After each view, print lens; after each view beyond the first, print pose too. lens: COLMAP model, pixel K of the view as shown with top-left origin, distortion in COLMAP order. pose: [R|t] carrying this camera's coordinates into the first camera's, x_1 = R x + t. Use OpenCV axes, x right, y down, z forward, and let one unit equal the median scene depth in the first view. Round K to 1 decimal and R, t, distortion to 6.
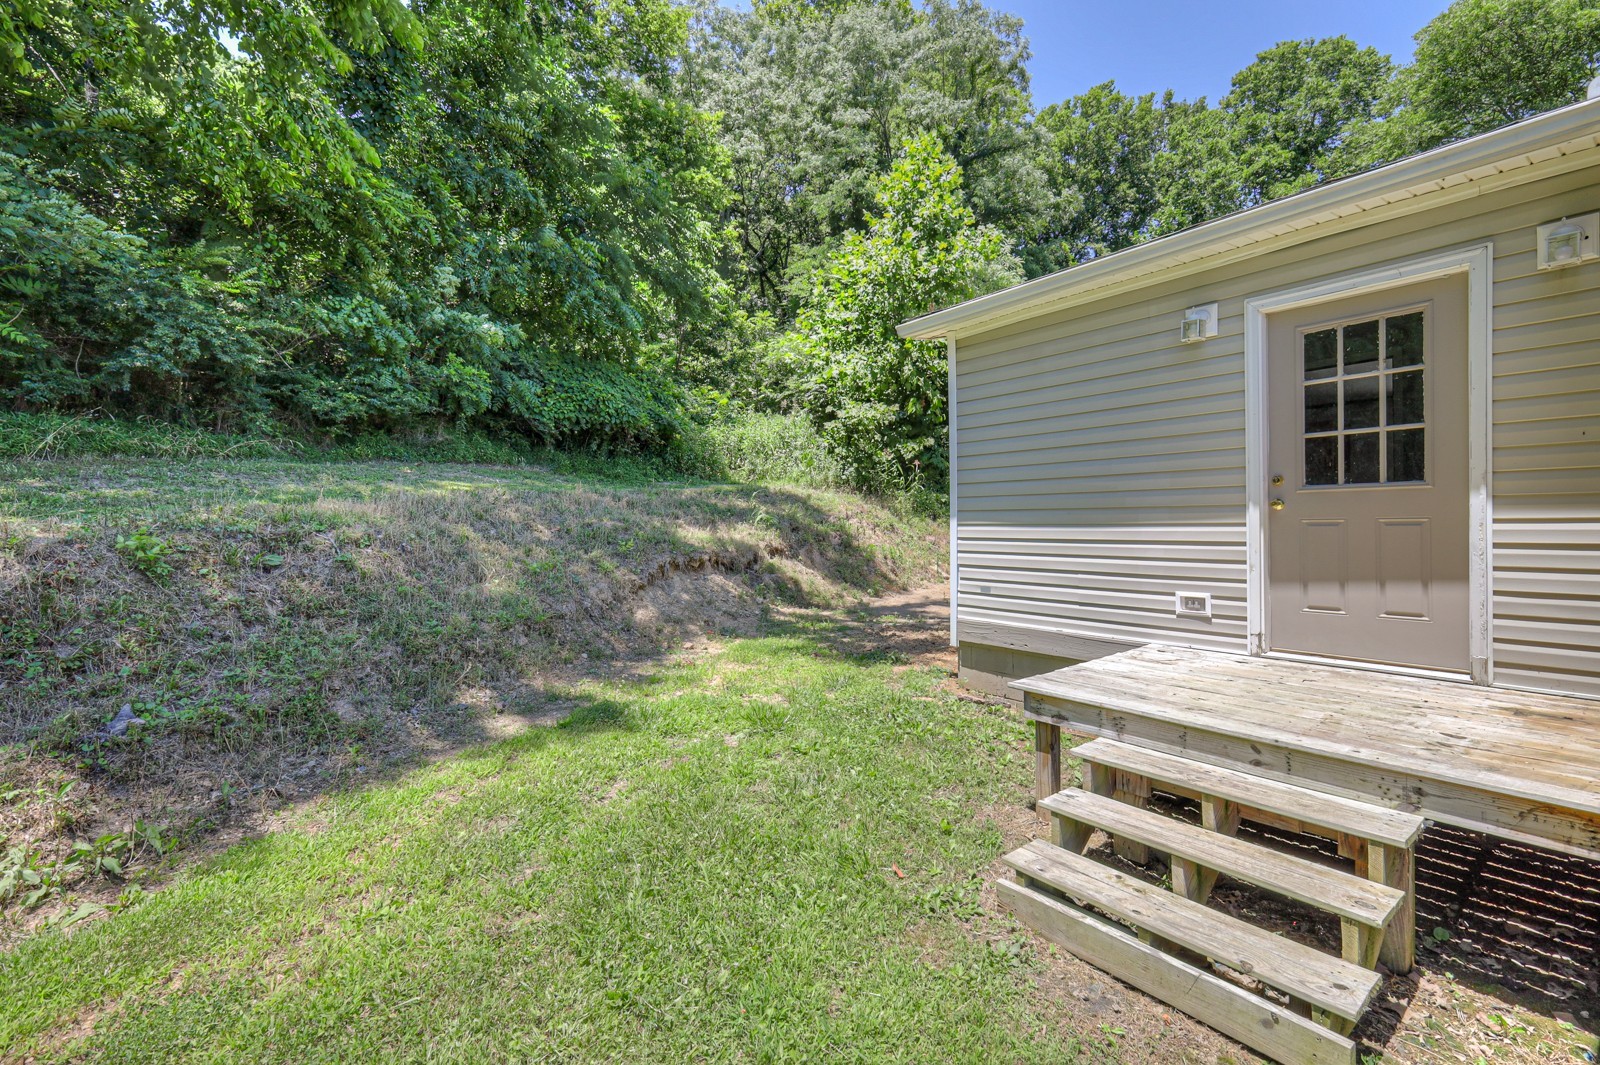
lens RADIAL K [[693.1, 0, 796.8], [0, 693.1, 526.4], [0, 0, 1]] dist [0.001439, -0.000237]
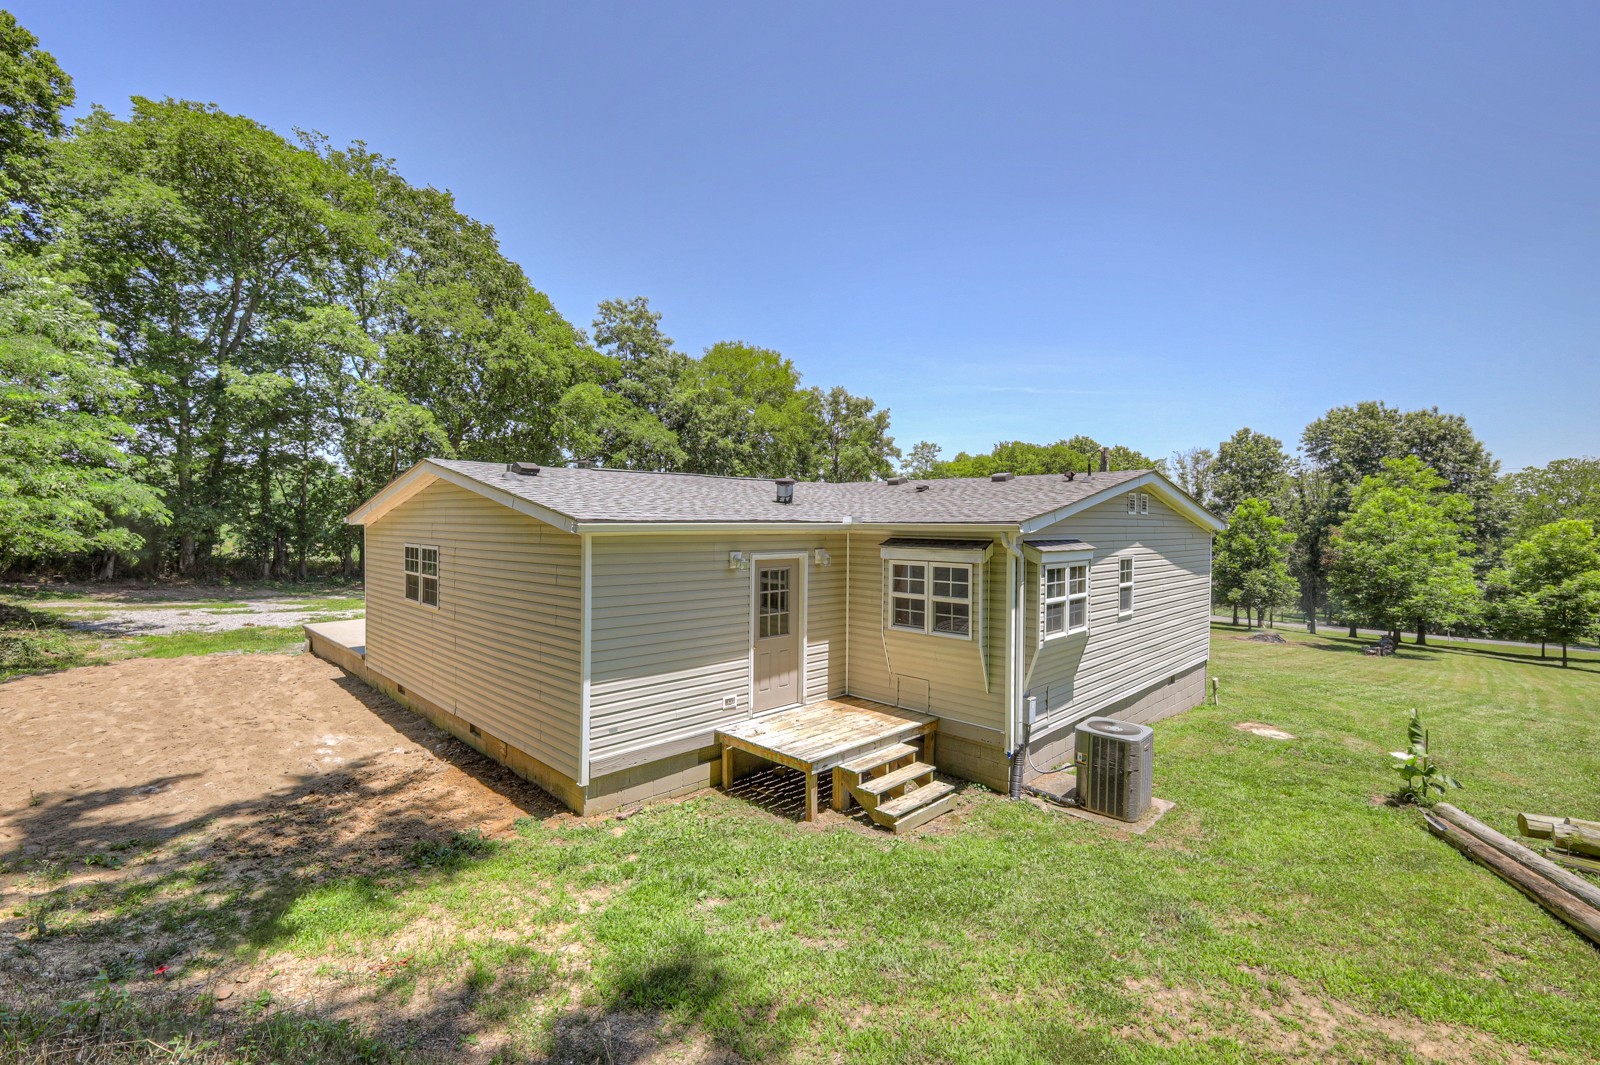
lens RADIAL K [[693.1, 0, 794.7], [0, 693.1, 532.3], [0, 0, 1]] dist [0.001439, -0.000237]
pose [[-0.110348, 0.008920, 0.993853, -1.516845], [0.015353, 0.999856, -0.007270, -0.379382], [-0.993774, 0.014456, -0.110469, 1.119652]]
